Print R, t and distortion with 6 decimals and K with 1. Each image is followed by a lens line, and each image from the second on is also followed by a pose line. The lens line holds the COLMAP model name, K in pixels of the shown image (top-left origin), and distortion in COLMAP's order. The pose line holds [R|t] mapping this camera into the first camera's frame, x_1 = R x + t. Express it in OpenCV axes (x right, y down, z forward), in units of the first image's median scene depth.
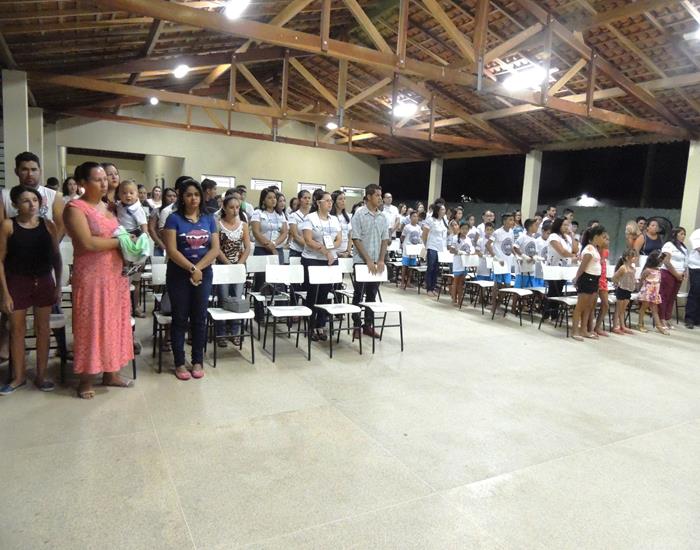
lens RADIAL K [[500.3, 0, 354.3], [0, 500.3, 269.1], [0, 0, 1]] dist [-0.012262, -0.003429]
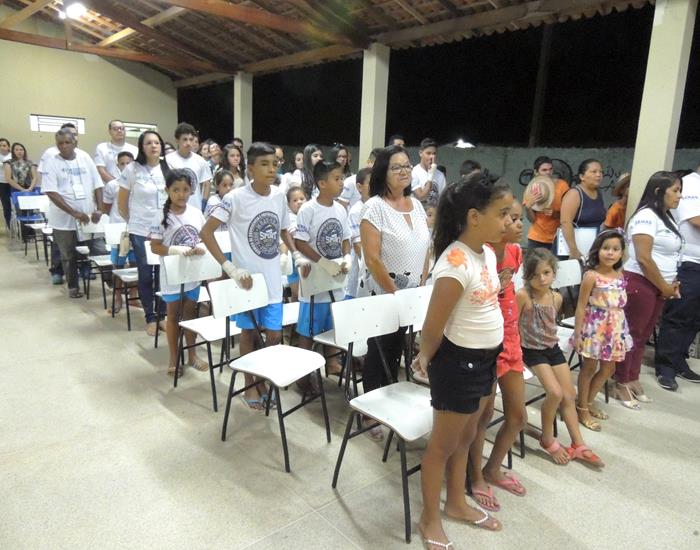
lens RADIAL K [[512.0, 0, 342.8], [0, 512.0, 277.2], [0, 0, 1]] dist [0.044720, 0.001137]
pose [[0.979560, -0.063704, 0.190798, 0.259254], [0.043541, 0.993190, 0.108066, -0.047329], [-0.196383, -0.097550, 0.975663, 0.537653]]
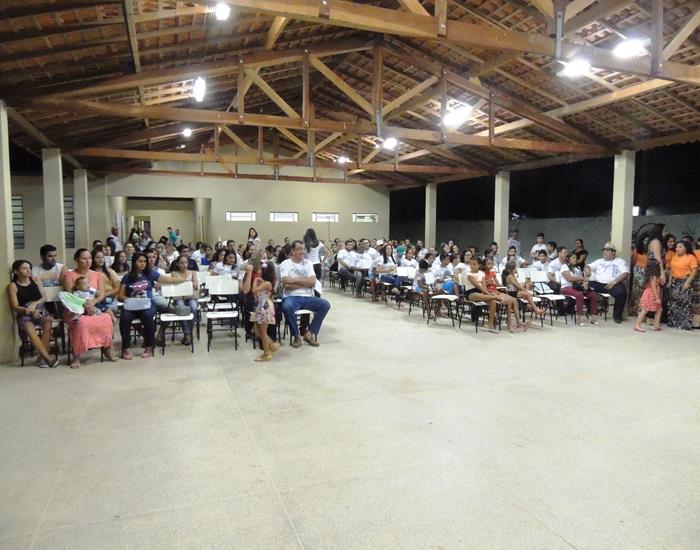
lens RADIAL K [[500.3, 0, 350.7], [0, 500.3, 268.6], [0, 0, 1]] dist [-0.012262, -0.003429]
pose [[0.988679, -0.048540, -0.141978, 0.241957], [0.041396, 0.997744, -0.052843, 0.027480], [0.144223, 0.046368, 0.988458, -0.170557]]
